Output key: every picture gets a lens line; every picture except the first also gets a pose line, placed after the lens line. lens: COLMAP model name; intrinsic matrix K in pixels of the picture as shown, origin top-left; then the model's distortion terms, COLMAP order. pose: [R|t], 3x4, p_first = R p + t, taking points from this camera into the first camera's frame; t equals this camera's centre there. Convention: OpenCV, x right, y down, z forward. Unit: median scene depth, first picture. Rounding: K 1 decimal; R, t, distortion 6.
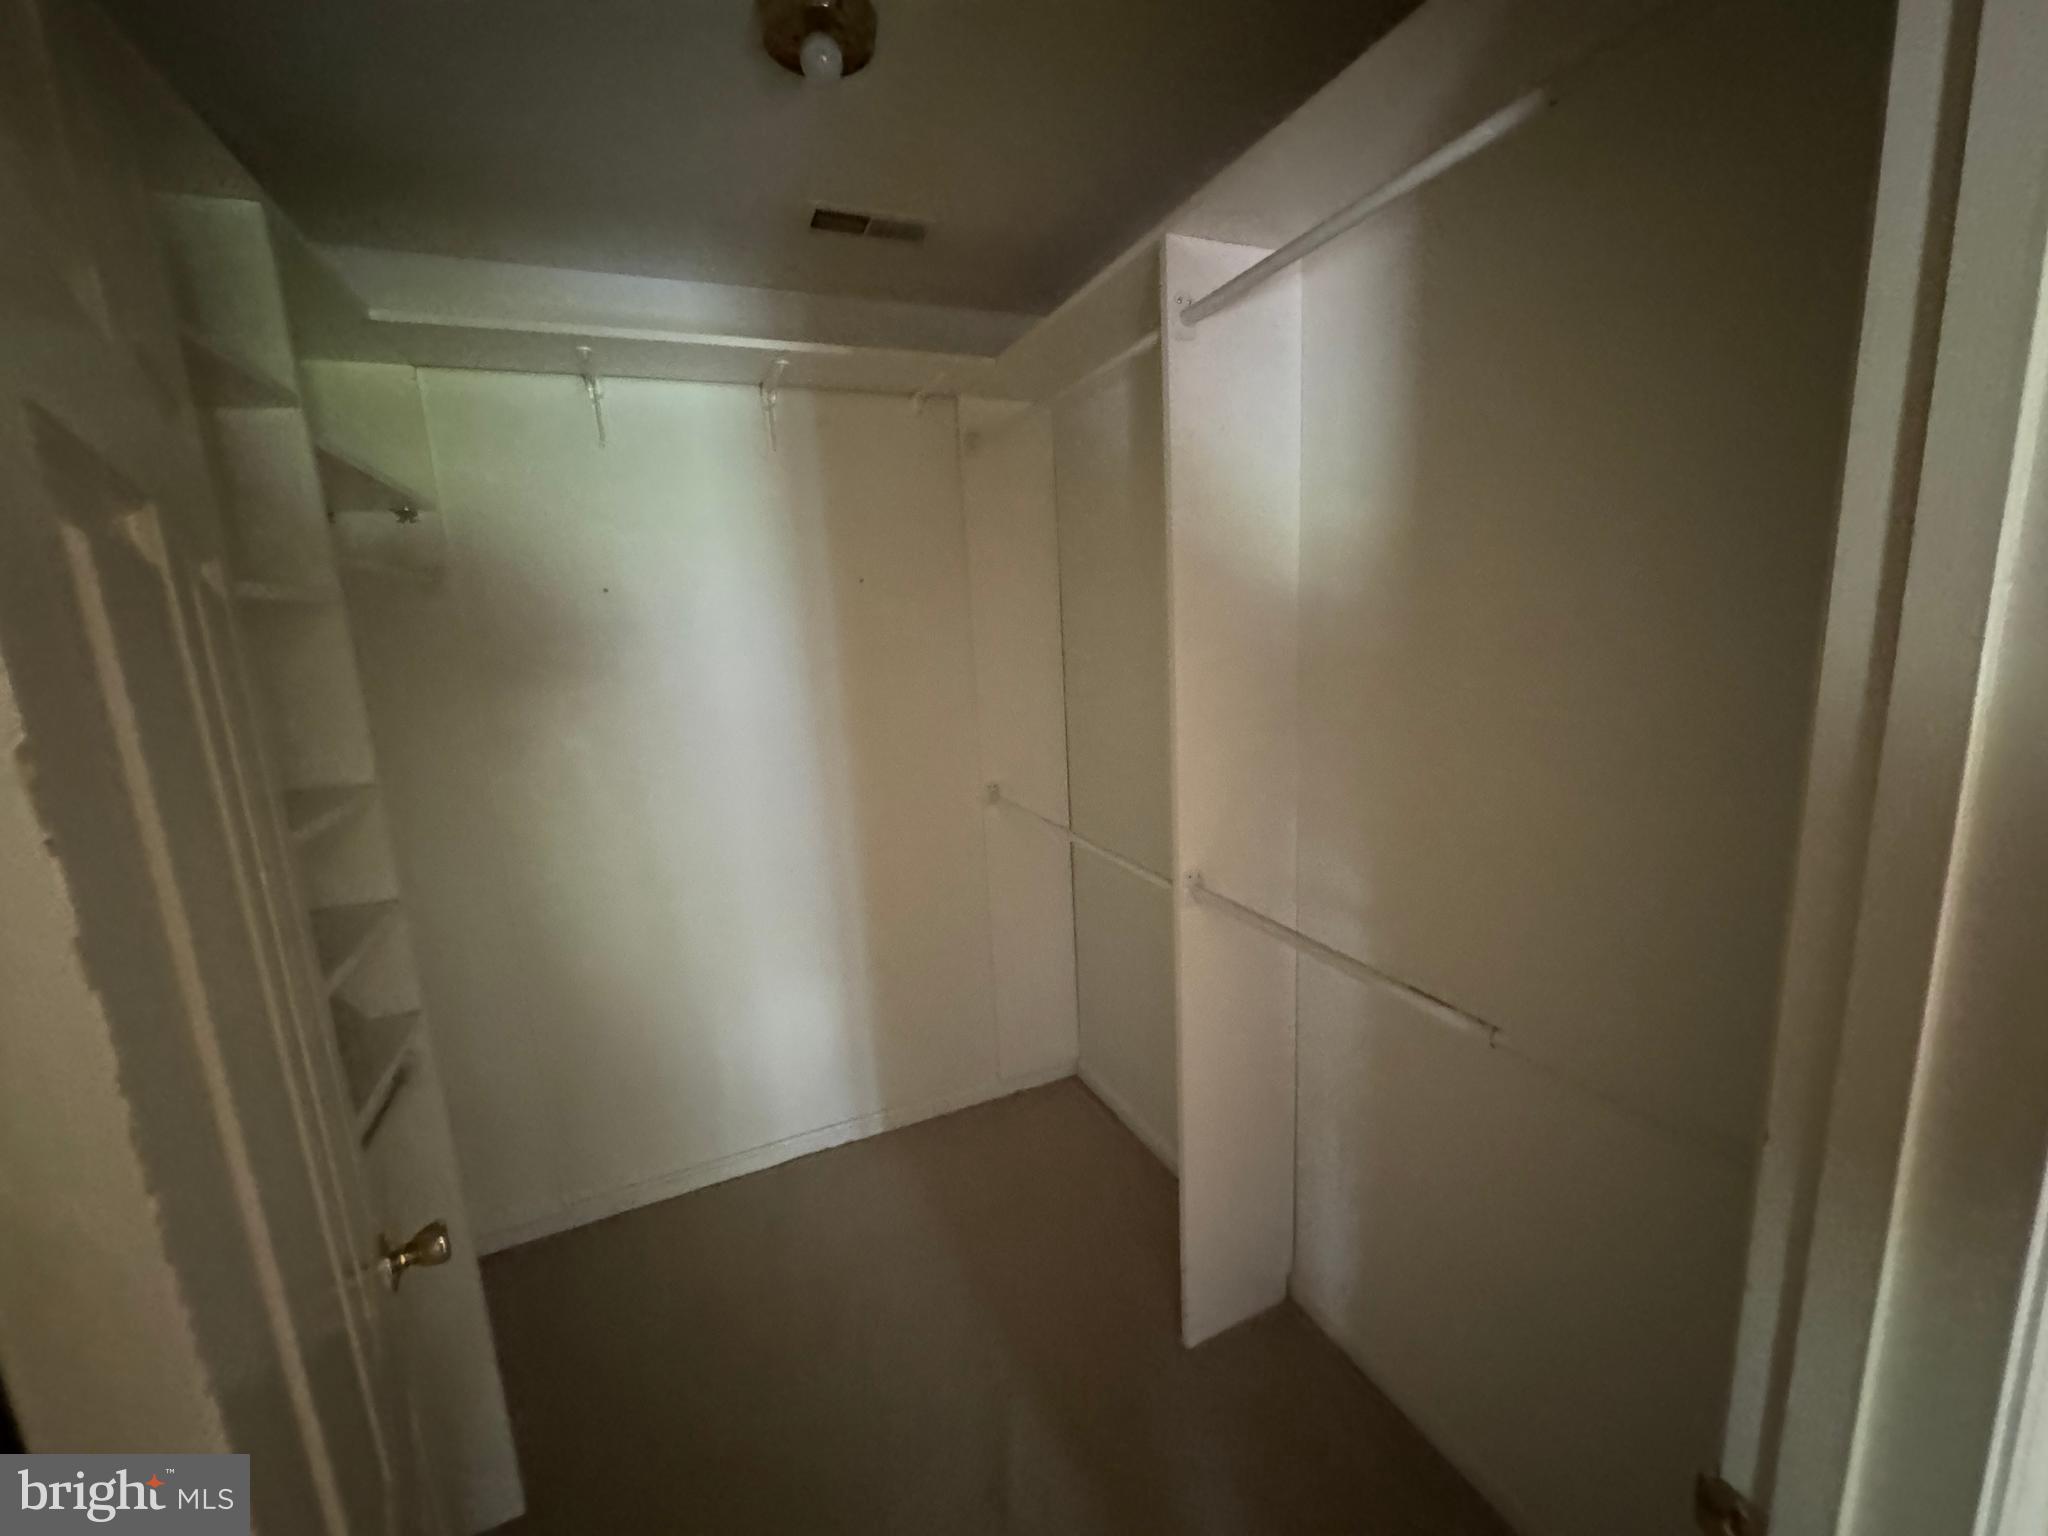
lens RADIAL K [[816.2, 0, 1025.6], [0, 816.2, 766.2], [0, 0, 1]] dist [-0.002828, 0.000393]
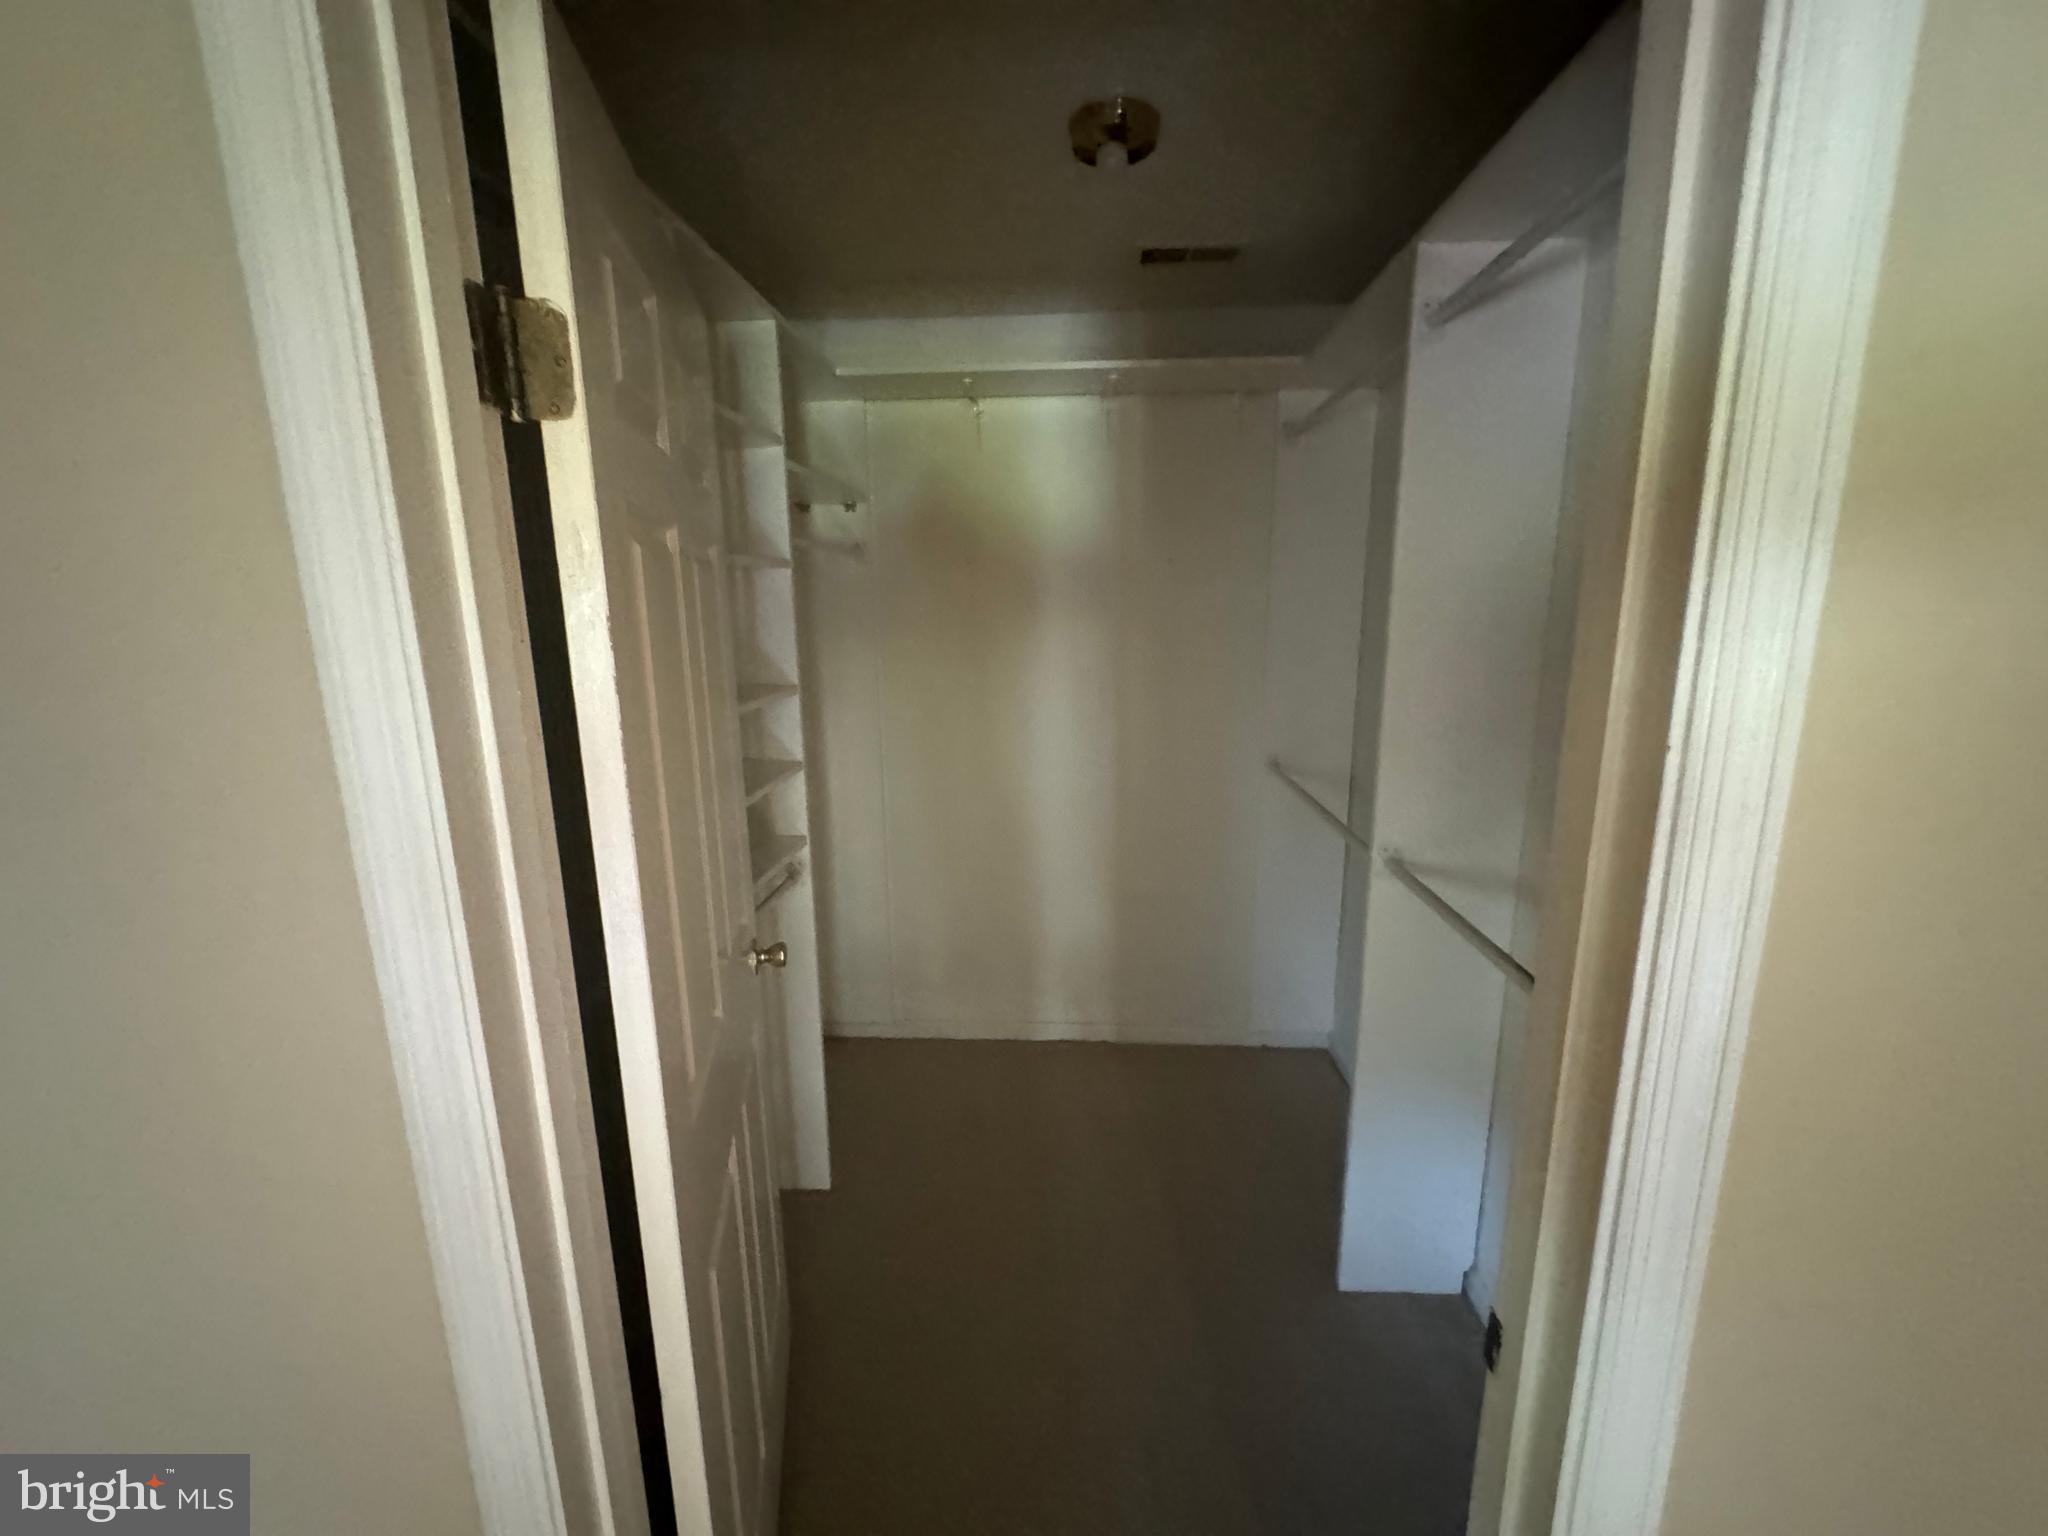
lens RADIAL K [[816.2, 0, 1028.6], [0, 816.2, 767.3], [0, 0, 1]] dist [-0.002828, 0.000393]
pose [[0.888448, 0.132516, -0.439432, 0.239724], [-0.119189, 0.991180, 0.057924, 0.024493], [0.443232, 0.000913, 0.896406, -0.160101]]
